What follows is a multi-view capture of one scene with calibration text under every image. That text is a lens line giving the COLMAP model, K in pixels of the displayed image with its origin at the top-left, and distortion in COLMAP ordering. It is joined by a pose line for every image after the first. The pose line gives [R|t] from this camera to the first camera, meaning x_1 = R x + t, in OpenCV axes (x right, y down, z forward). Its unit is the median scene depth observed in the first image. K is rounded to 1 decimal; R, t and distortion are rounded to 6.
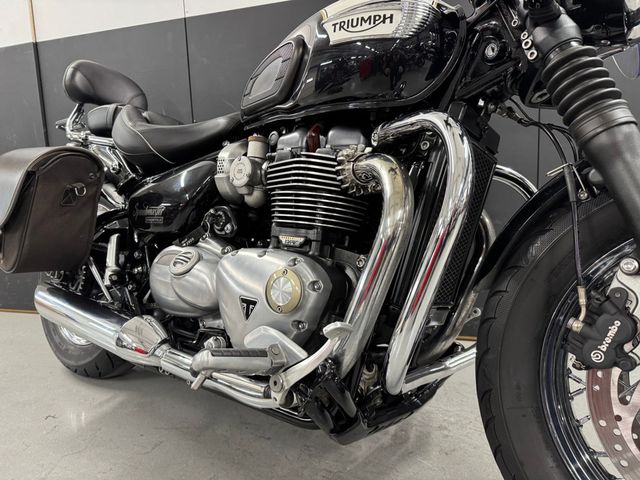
lens RADIAL K [[454.4, 0, 319.0], [0, 454.4, 242.7], [0, 0, 1]] dist [0.046990, -0.064131]
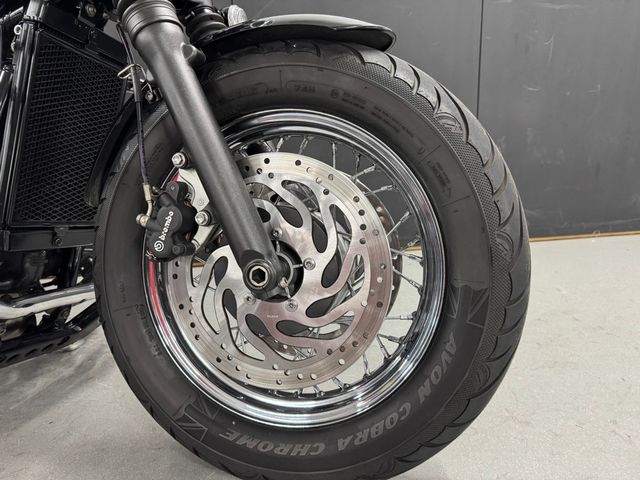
lens RADIAL K [[454.4, 0, 321.9], [0, 454.4, 239.4], [0, 0, 1]] dist [0.046990, -0.064131]
pose [[0.911996, -0.106768, 0.396061, 0.377521], [0.061700, 0.990253, 0.124872, 0.086233], [-0.405533, -0.089446, 0.909694, -0.102118]]
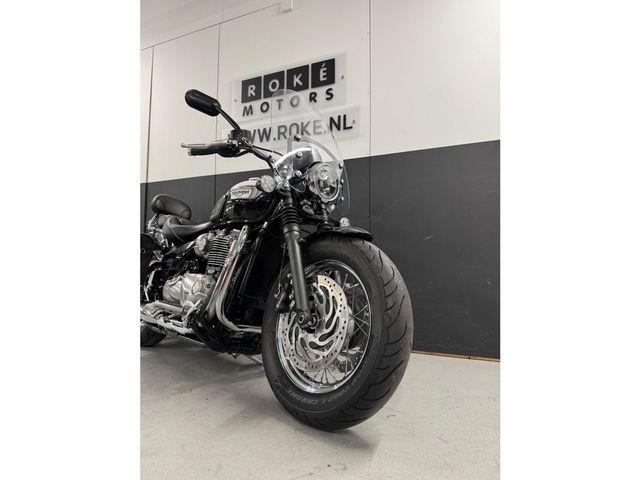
lens RADIAL K [[341.9, 0, 318.2], [0, 341.9, 239.4], [0, 0, 1]] dist [0.019646, -0.002067]
pose [[0.993519, 0.038847, -0.106820, 0.776579], [-0.060666, 0.975963, -0.209323, 0.196716], [0.096121, 0.214447, 0.971995, -0.884478]]
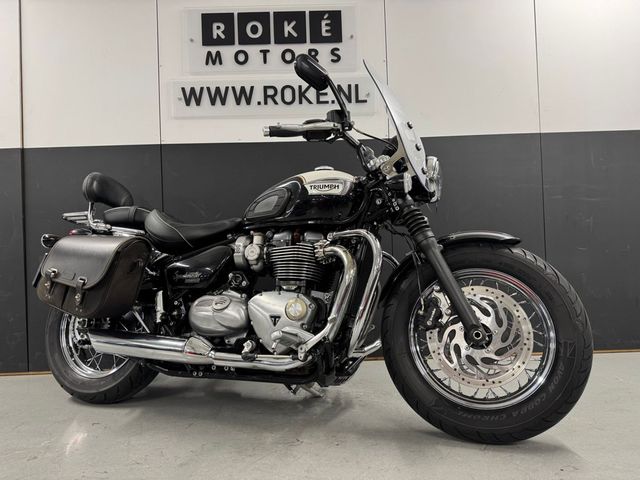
lens RADIAL K [[454.4, 0, 317.6], [0, 454.4, 239.1], [0, 0, 1]] dist [0.046990, -0.064131]
pose [[0.950892, 0.016960, 0.309057, -0.593511], [0.038161, 0.984456, -0.171436, 0.140083], [-0.307161, 0.174811, 0.935464, -0.969485]]
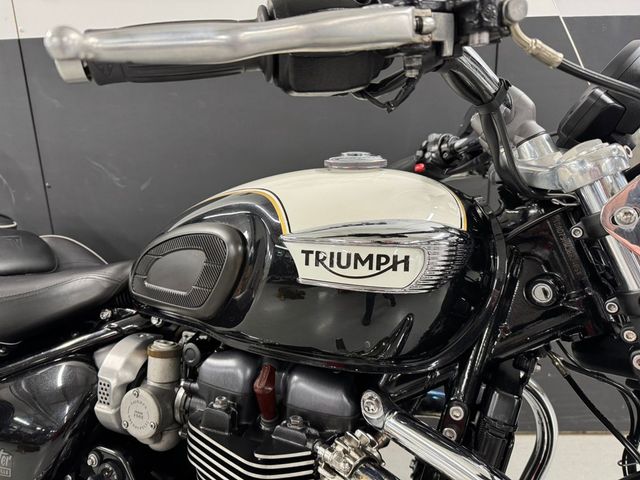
lens RADIAL K [[454.4, 0, 321.3], [0, 454.4, 239.6], [0, 0, 1]] dist [0.046990, -0.064131]
pose [[0.966434, -0.053986, 0.251179, -0.093754], [0.030205, 0.994768, 0.097591, -0.550326], [-0.255133, -0.086729, 0.963008, 0.429947]]
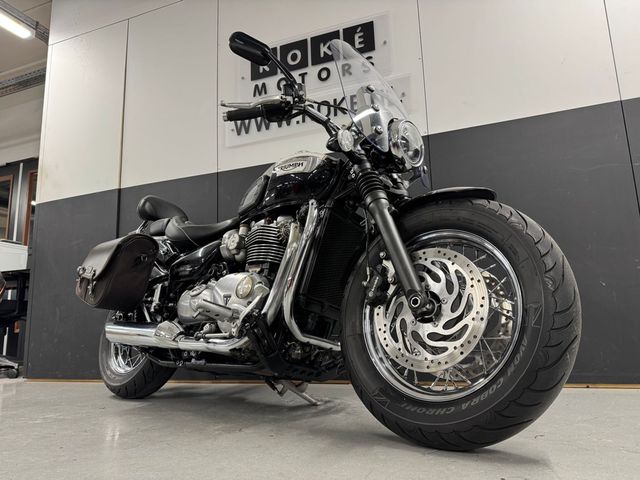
lens RADIAL K [[454.4, 0, 317.2], [0, 454.4, 237.7], [0, 0, 1]] dist [0.046990, -0.064131]
pose [[0.997583, -0.007381, -0.069099, 0.354788], [-0.015395, 0.946162, -0.323328, 0.504686], [0.067765, 0.323610, 0.943761, -0.861504]]
